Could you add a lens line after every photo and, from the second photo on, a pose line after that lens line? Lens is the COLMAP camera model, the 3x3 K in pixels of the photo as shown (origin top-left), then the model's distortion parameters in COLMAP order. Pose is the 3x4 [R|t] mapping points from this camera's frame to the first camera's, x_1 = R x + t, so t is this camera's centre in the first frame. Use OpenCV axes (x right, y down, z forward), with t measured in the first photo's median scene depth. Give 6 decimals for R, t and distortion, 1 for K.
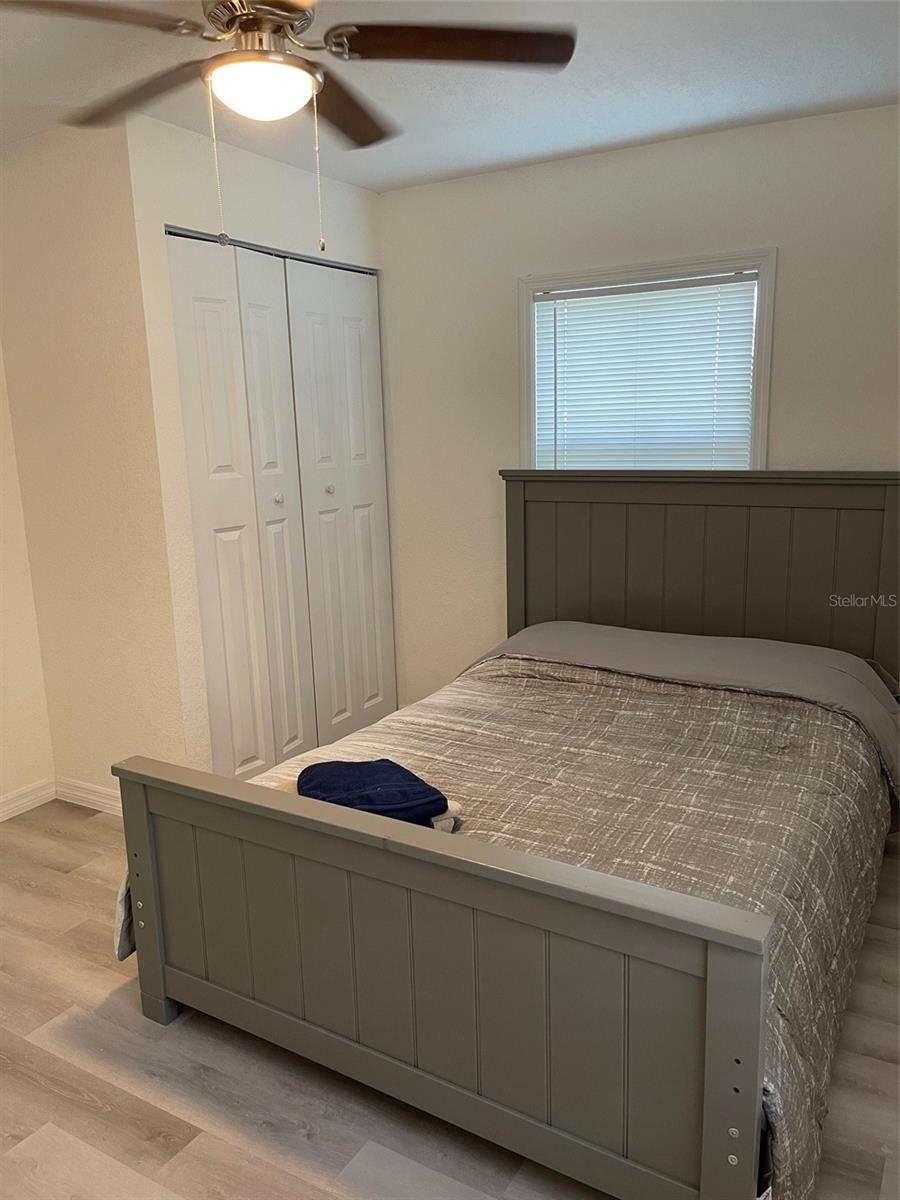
lens RADIAL K [[905.4, 0, 451.4], [0, 905.4, 605.3], [0, 0, 1]] dist [0.062739, -0.074057]
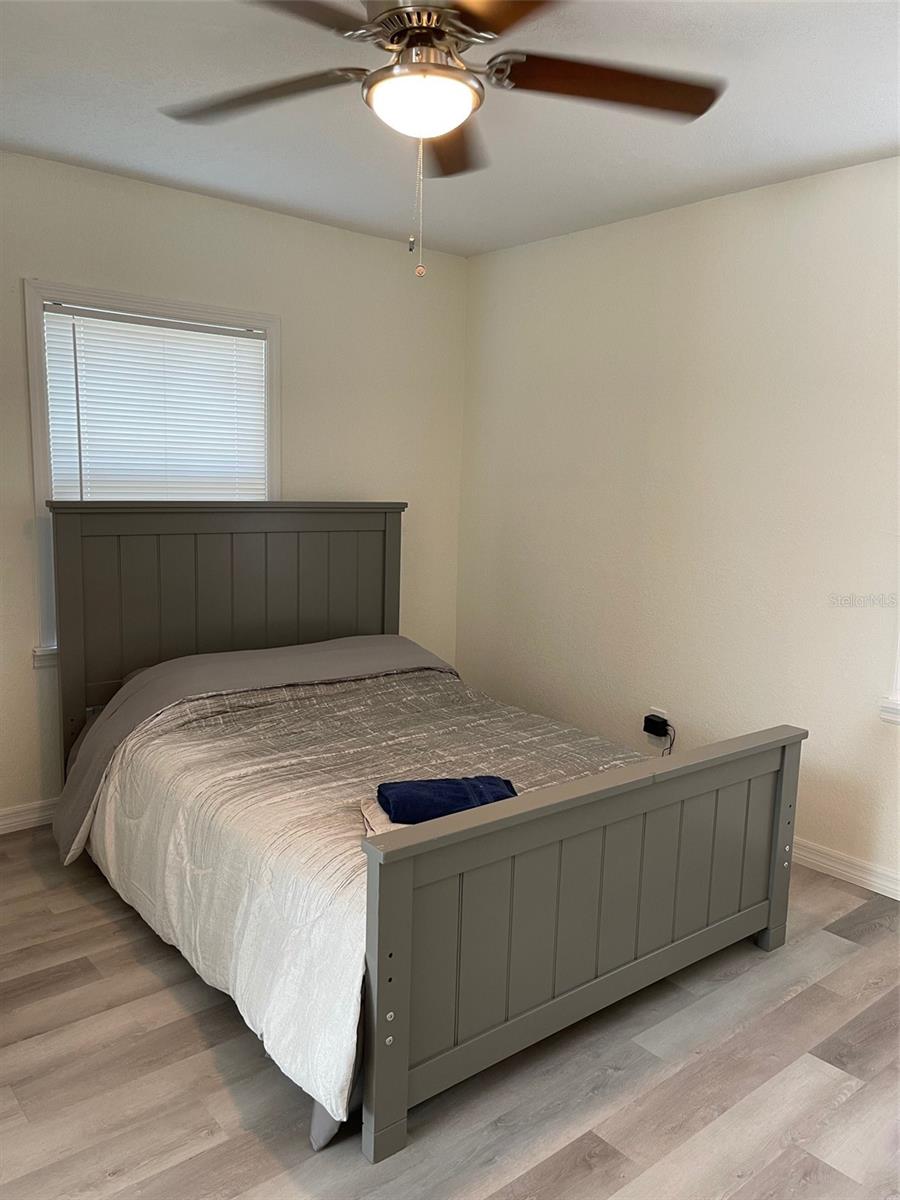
lens RADIAL K [[905.4, 0, 449.7], [0, 905.4, 599.9], [0, 0, 1]] dist [0.062739, -0.074057]
pose [[0.335191, -0.101290, 0.936690, -0.789767], [0.153762, 0.986756, 0.051681, -0.056859], [-0.929518, 0.126704, 0.346326, 0.463401]]
